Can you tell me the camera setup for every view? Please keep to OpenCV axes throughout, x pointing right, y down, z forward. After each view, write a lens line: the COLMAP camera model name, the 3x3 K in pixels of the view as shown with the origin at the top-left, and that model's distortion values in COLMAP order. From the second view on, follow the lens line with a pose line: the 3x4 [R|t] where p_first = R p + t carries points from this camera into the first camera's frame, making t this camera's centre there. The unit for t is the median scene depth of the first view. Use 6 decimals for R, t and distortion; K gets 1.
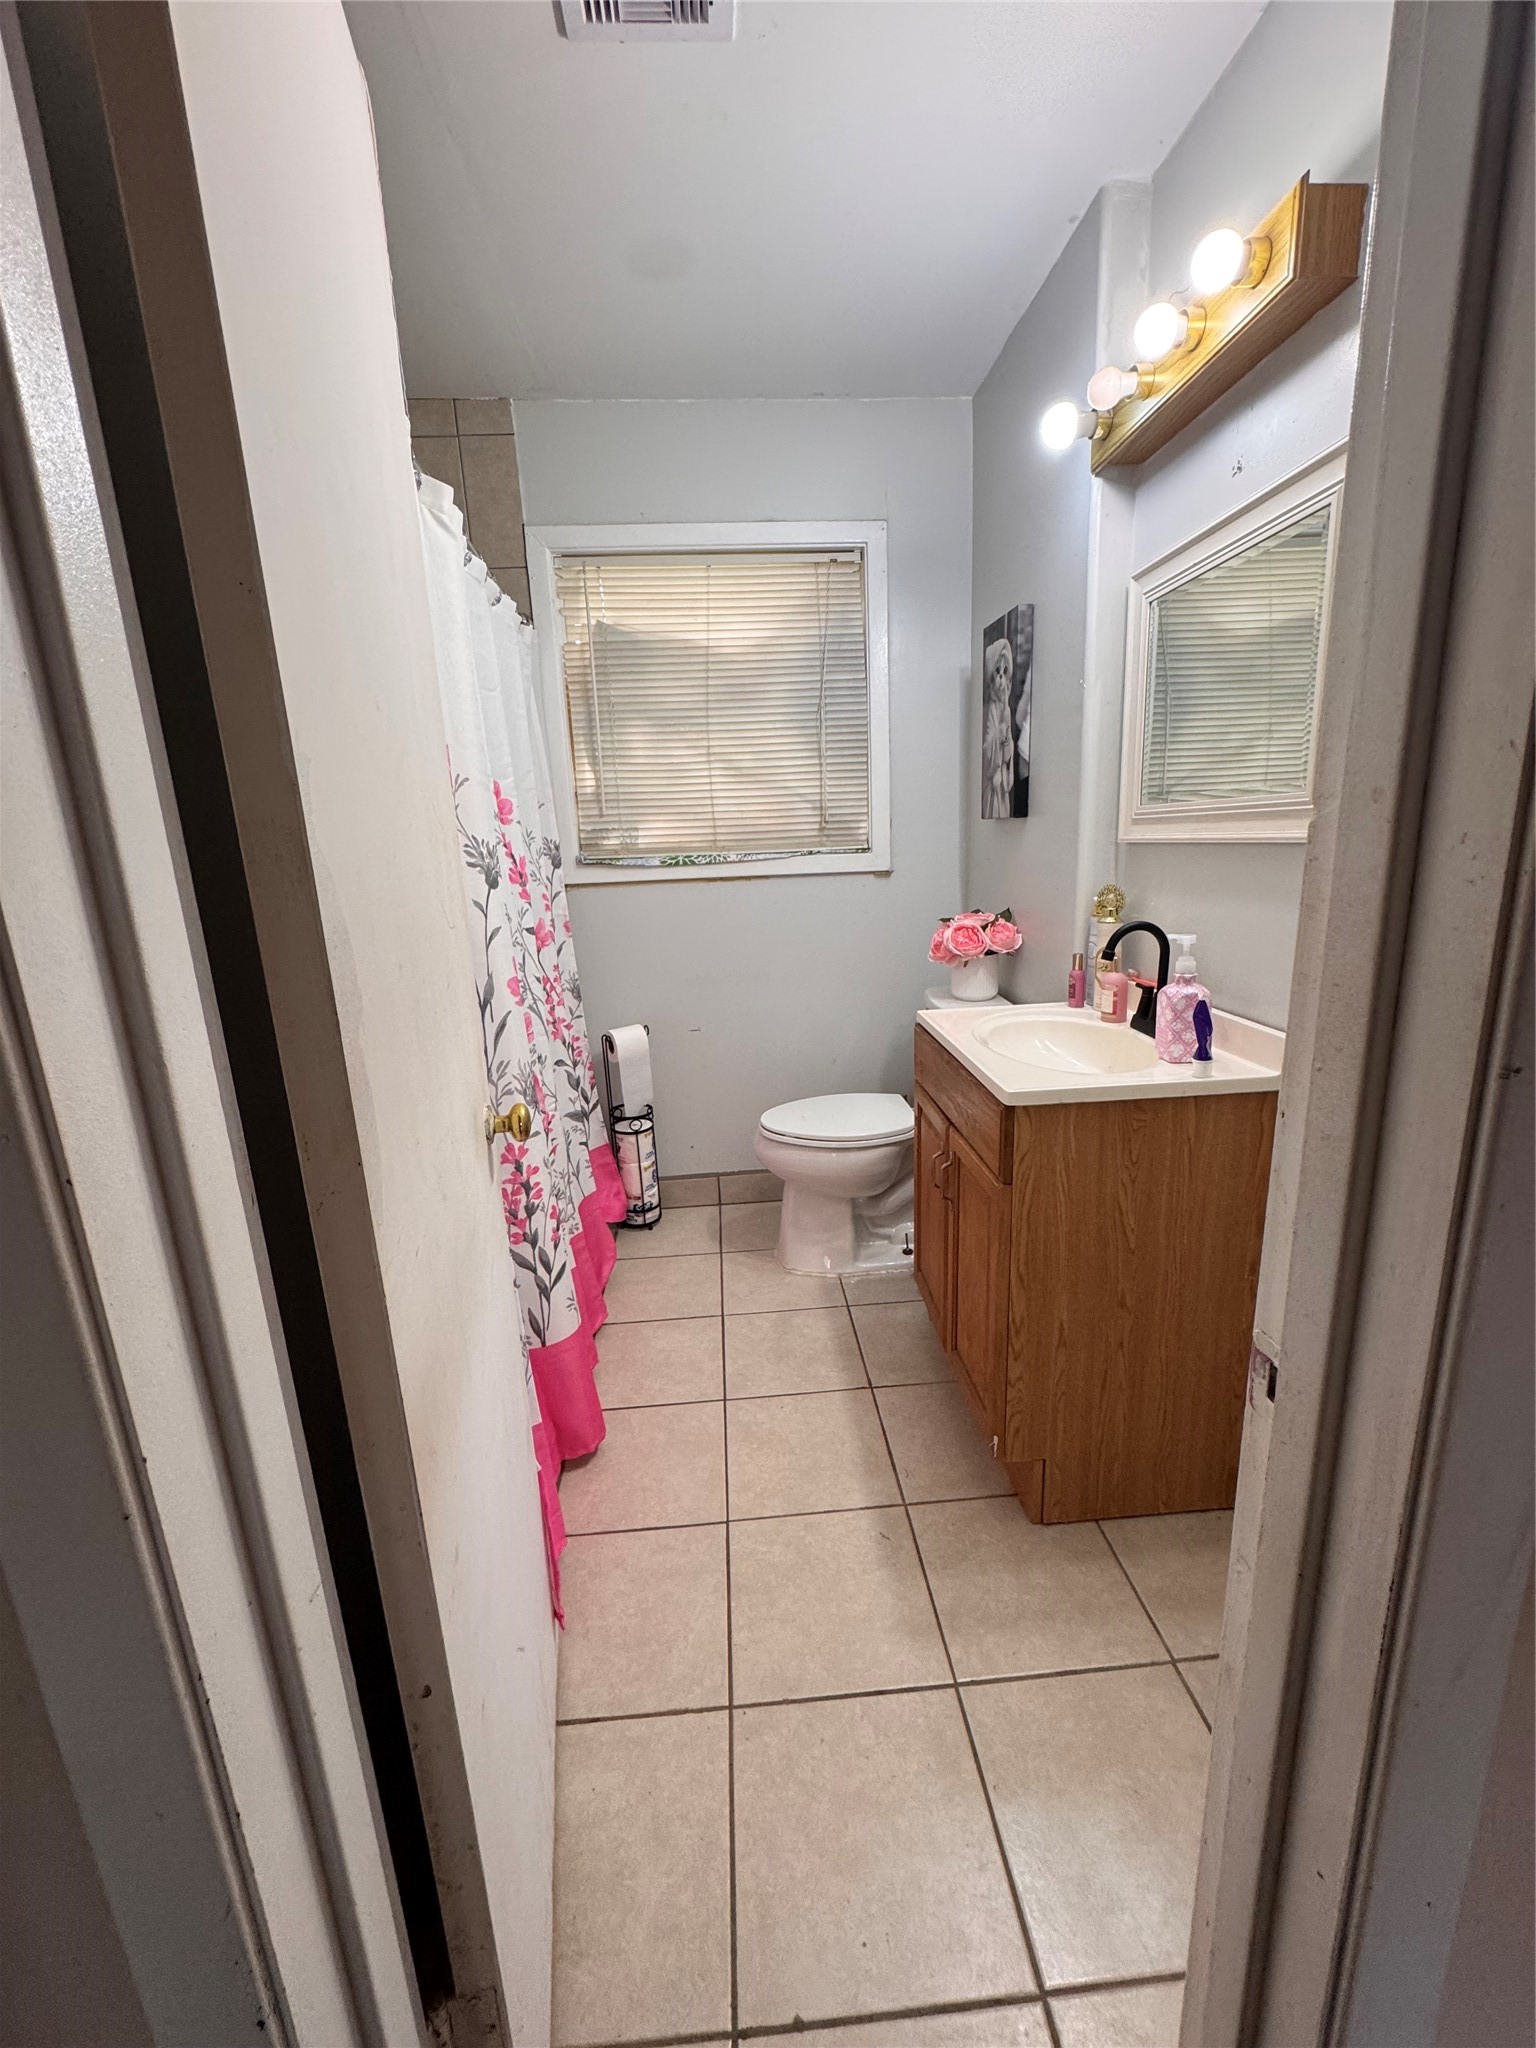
lens RADIAL K [[817.3, 0, 768.0], [0, 817.3, 1024.0], [0, 0, 1]] dist [-0.002247, 0.000302]
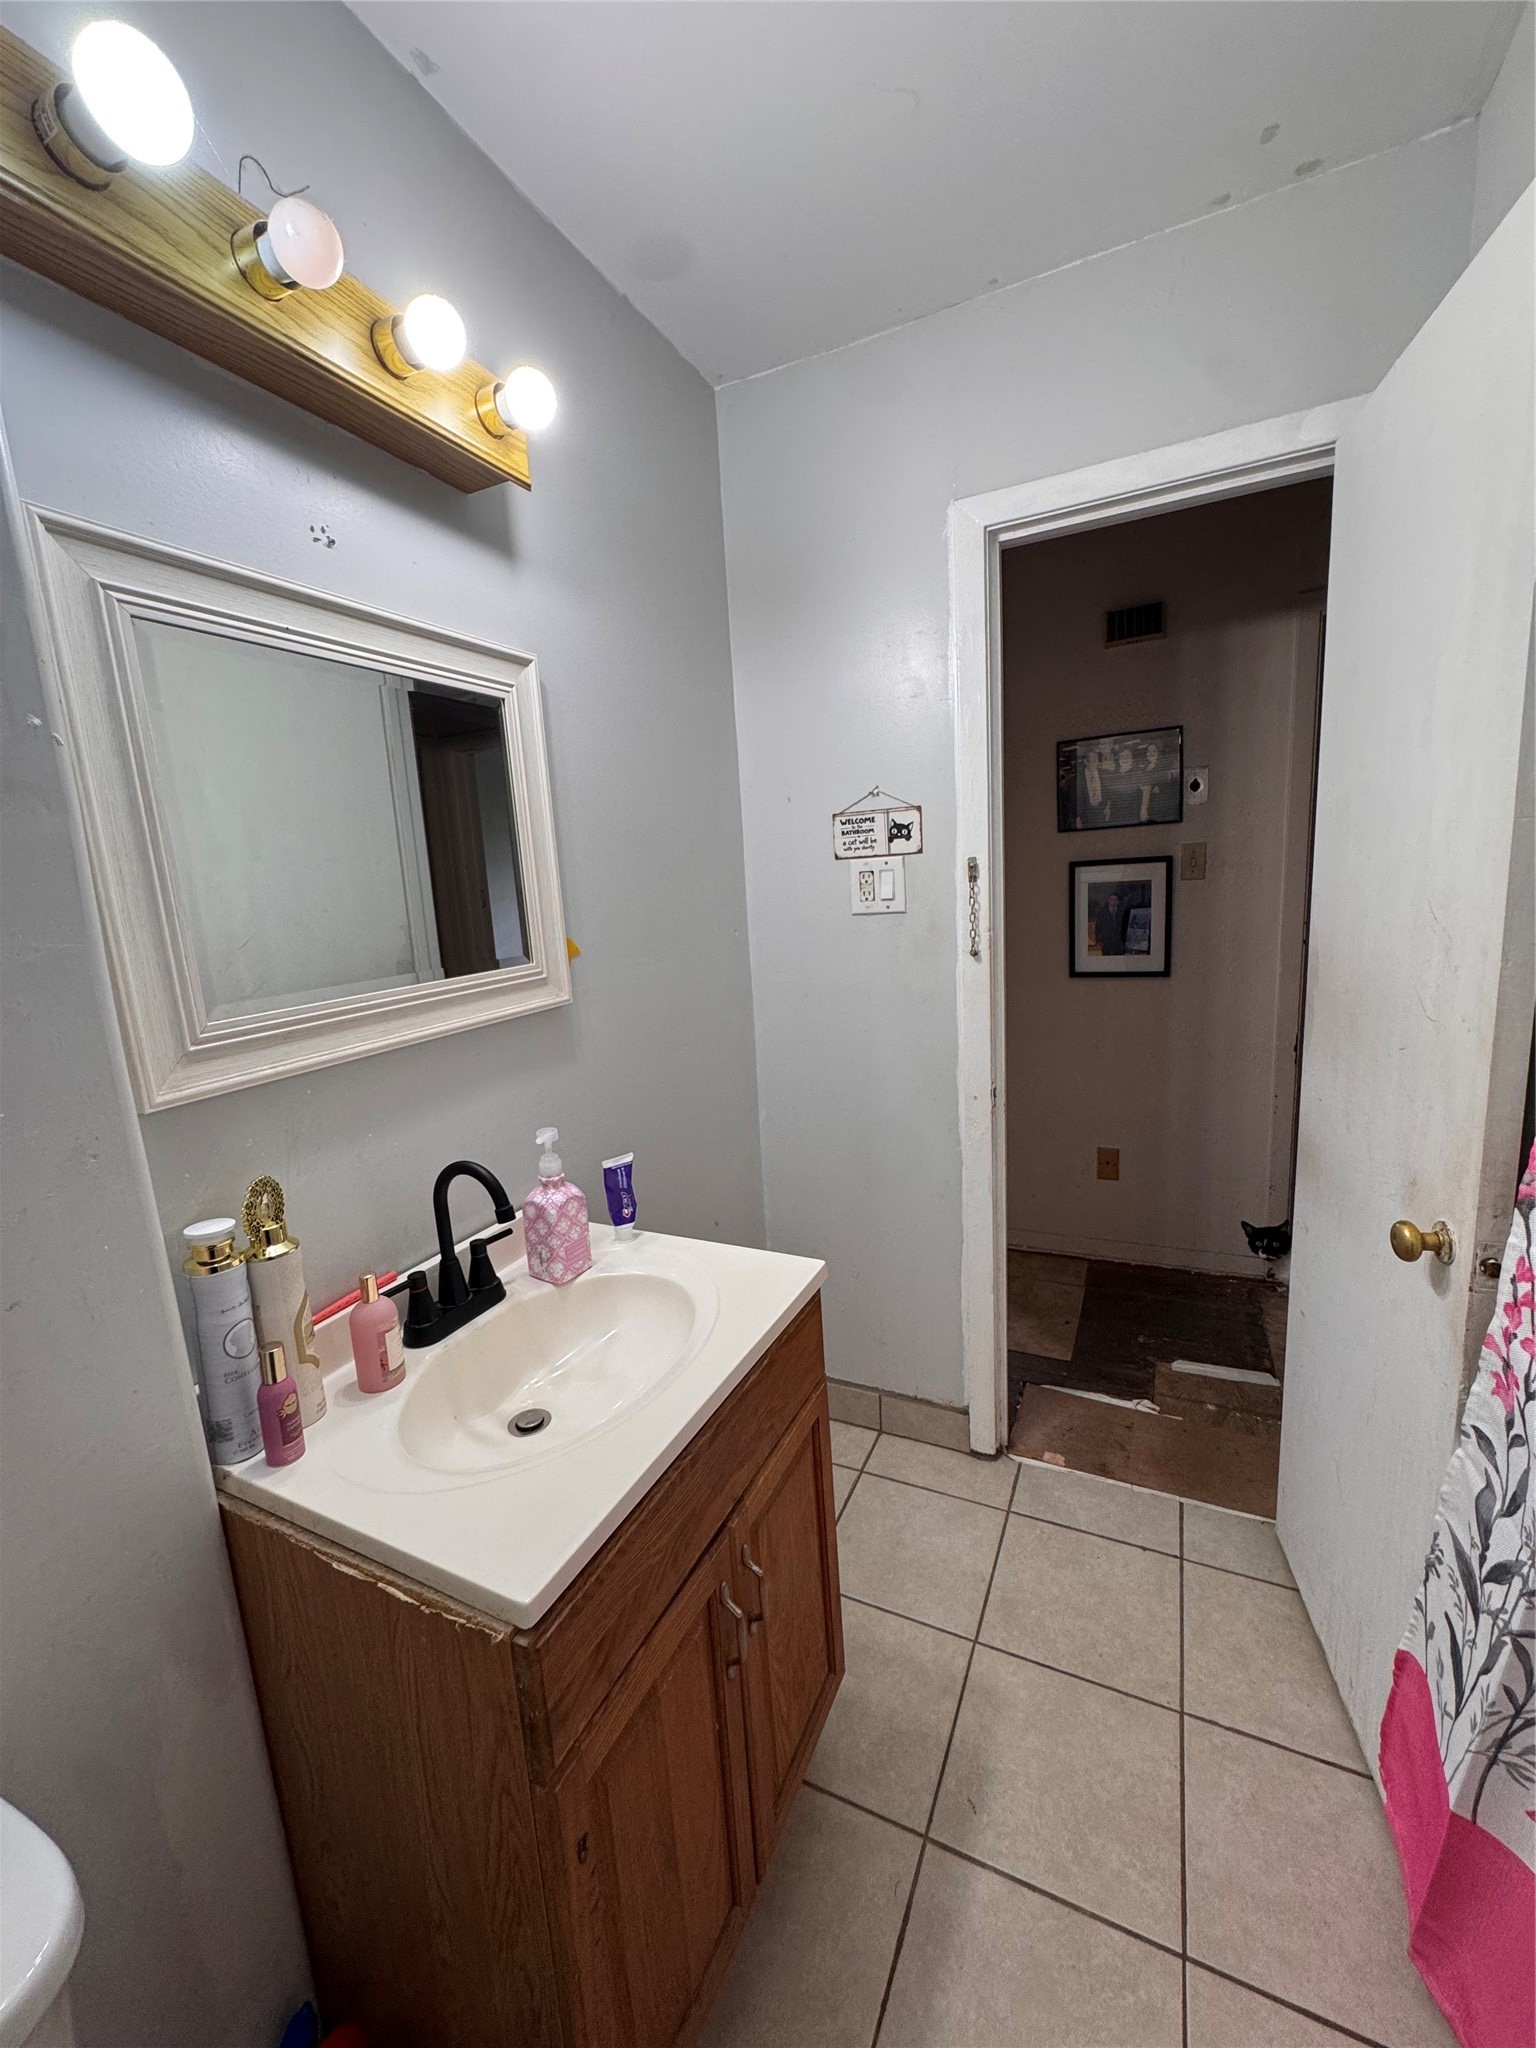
lens RADIAL K [[817.3, 0, 768.0], [0, 817.3, 1024.0], [0, 0, 1]] dist [-0.002247, 0.000302]
pose [[-0.866103, 0.007855, 0.499804, -0.099230], [0.205261, 0.917277, 0.341278, -0.432398], [-0.455778, 0.398172, -0.796069, 1.465158]]
